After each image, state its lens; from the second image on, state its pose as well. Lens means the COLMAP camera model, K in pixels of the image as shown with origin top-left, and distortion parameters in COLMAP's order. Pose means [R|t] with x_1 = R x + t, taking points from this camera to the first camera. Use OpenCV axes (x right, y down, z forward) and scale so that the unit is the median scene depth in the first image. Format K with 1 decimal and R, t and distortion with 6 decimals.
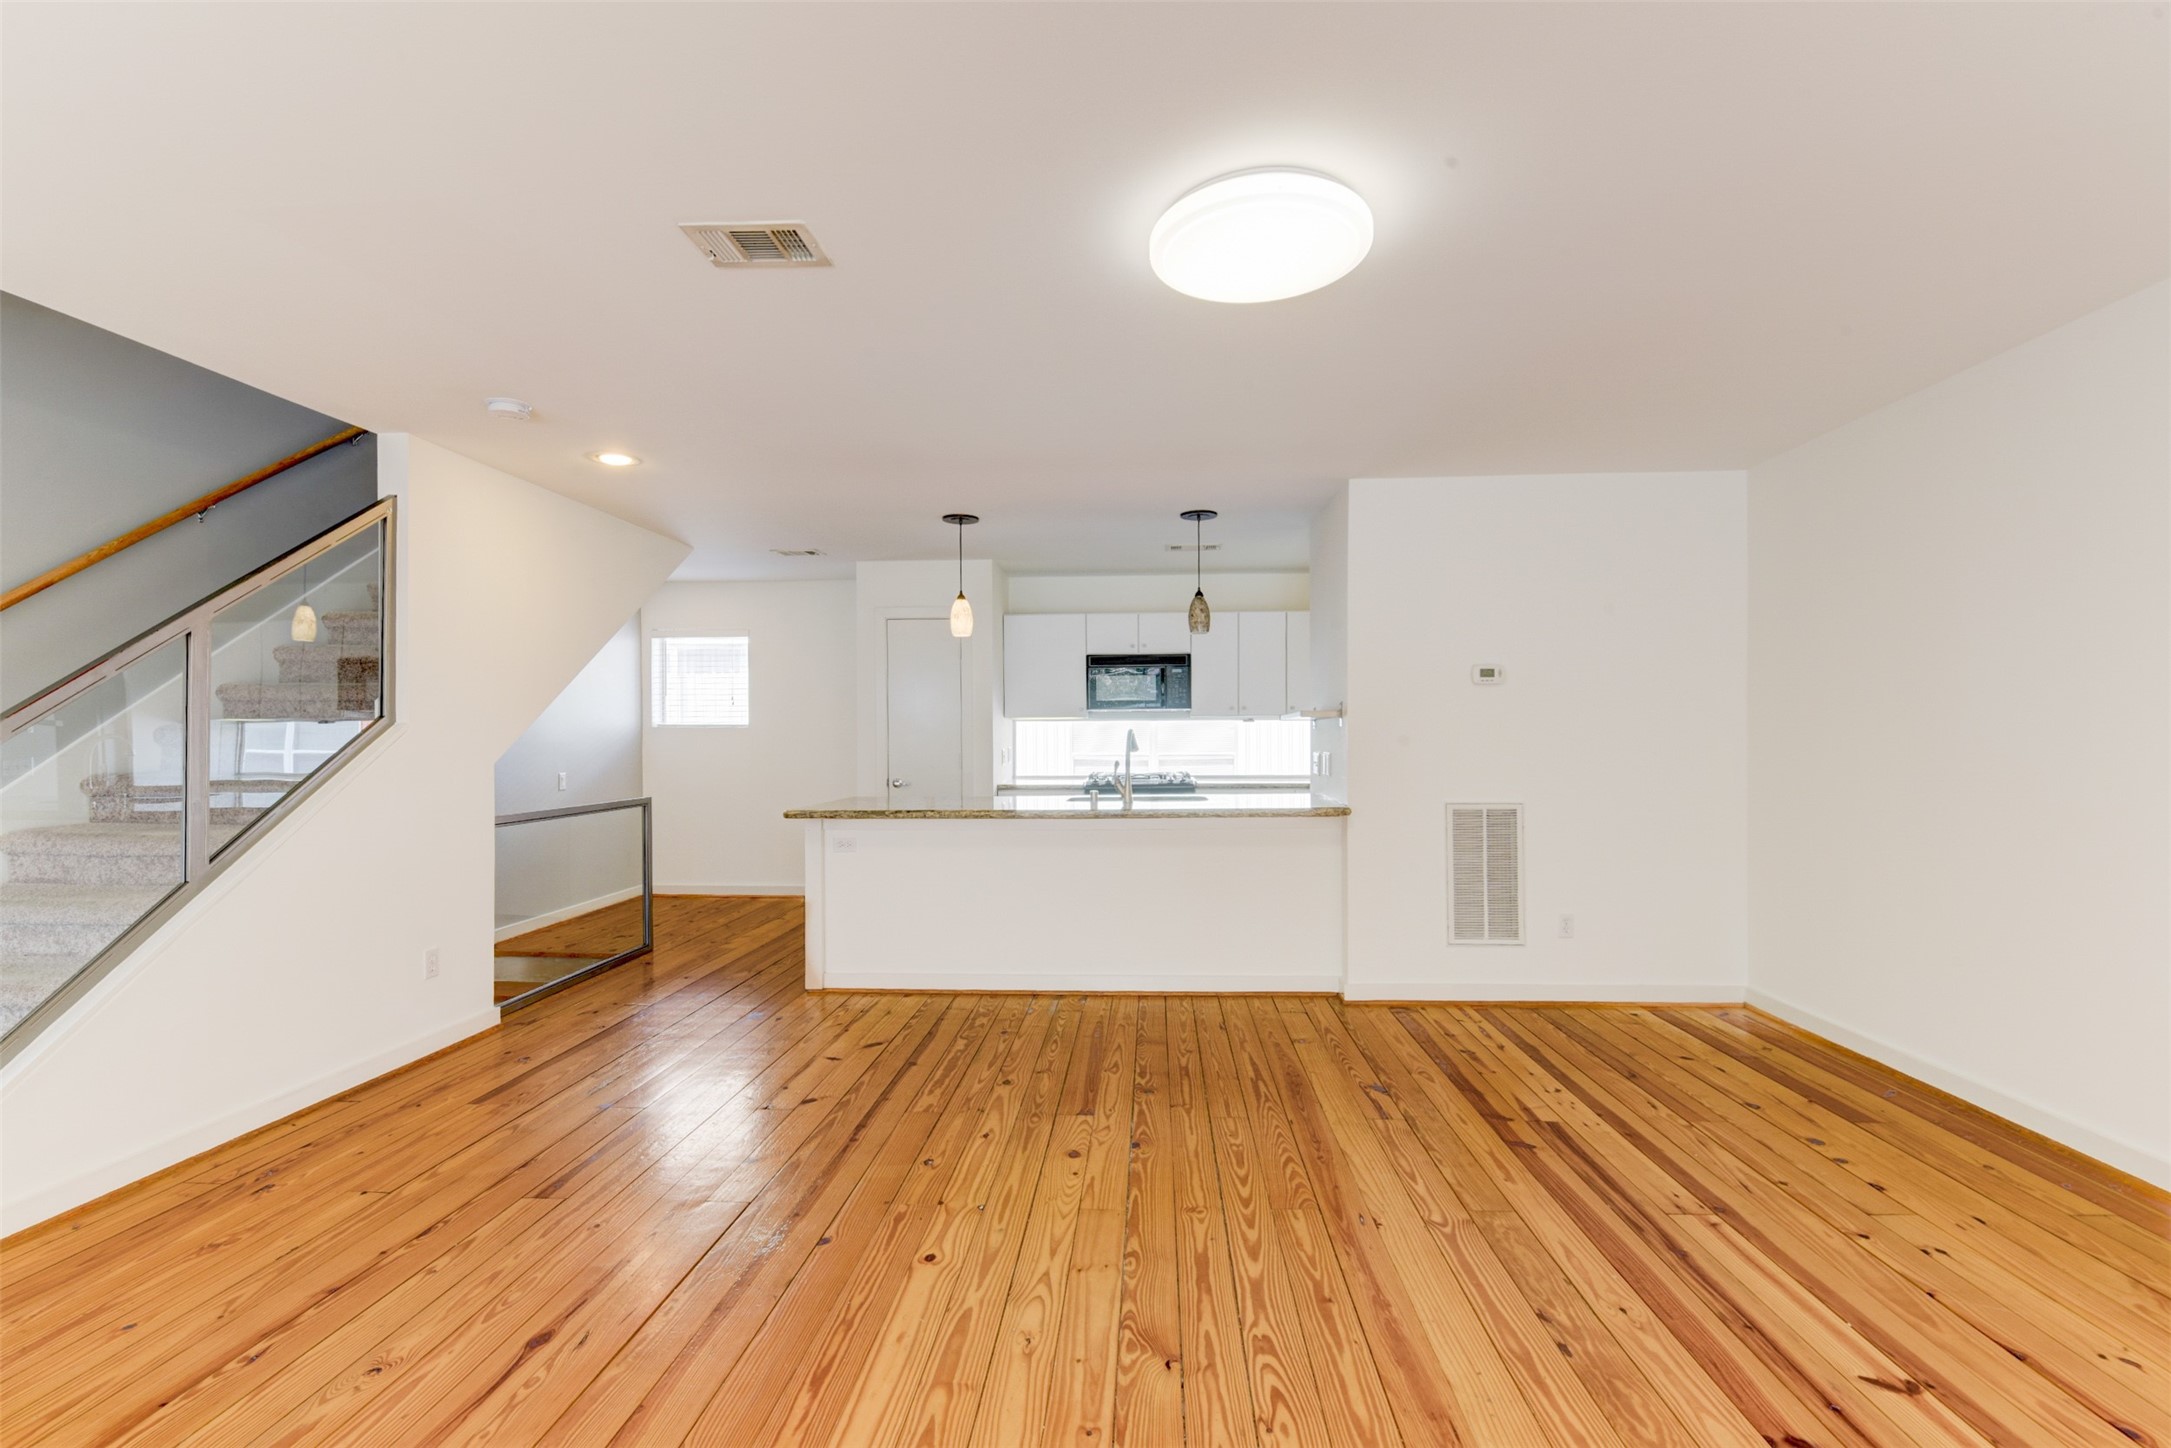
lens RADIAL K [[958.9, 0, 1095.4], [0, 958.9, 727.5], [0, 0, 1]] dist [0.003060, -0.002312]
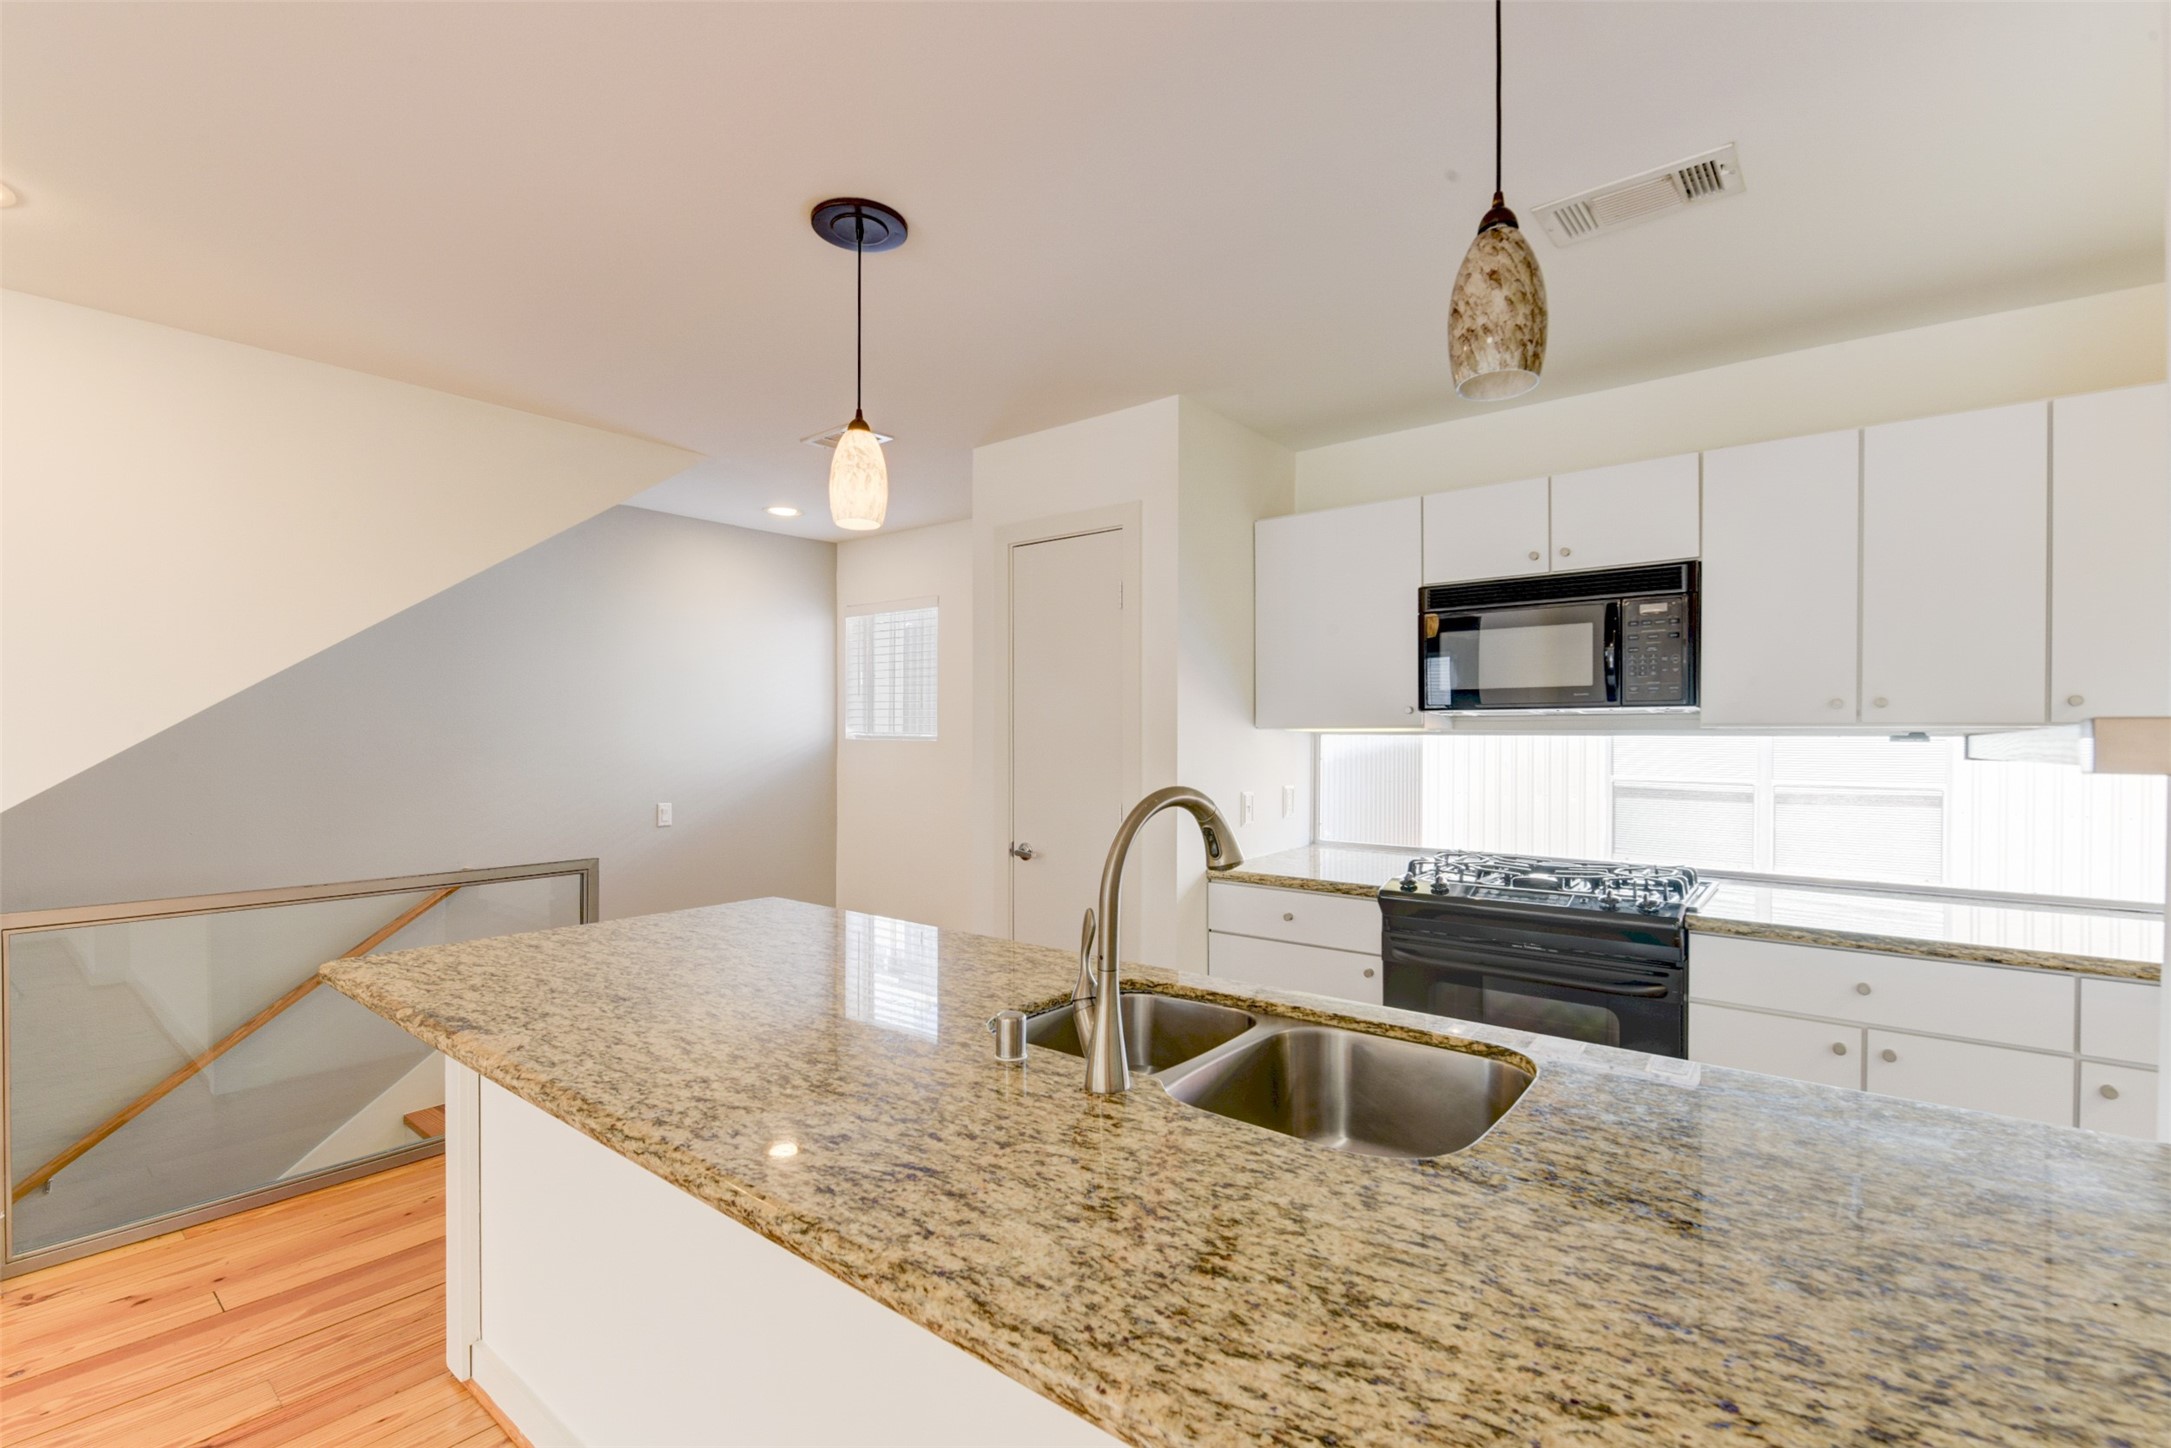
lens RADIAL K [[958.9, 0, 1093.9], [0, 958.9, 730.9], [0, 0, 1]] dist [0.003060, -0.002312]
pose [[0.821739, 0.004119, -0.569849, 0.172969], [-0.002722, 0.999991, 0.003303, -0.015616], [0.569857, -0.001163, 0.821743, 0.805806]]
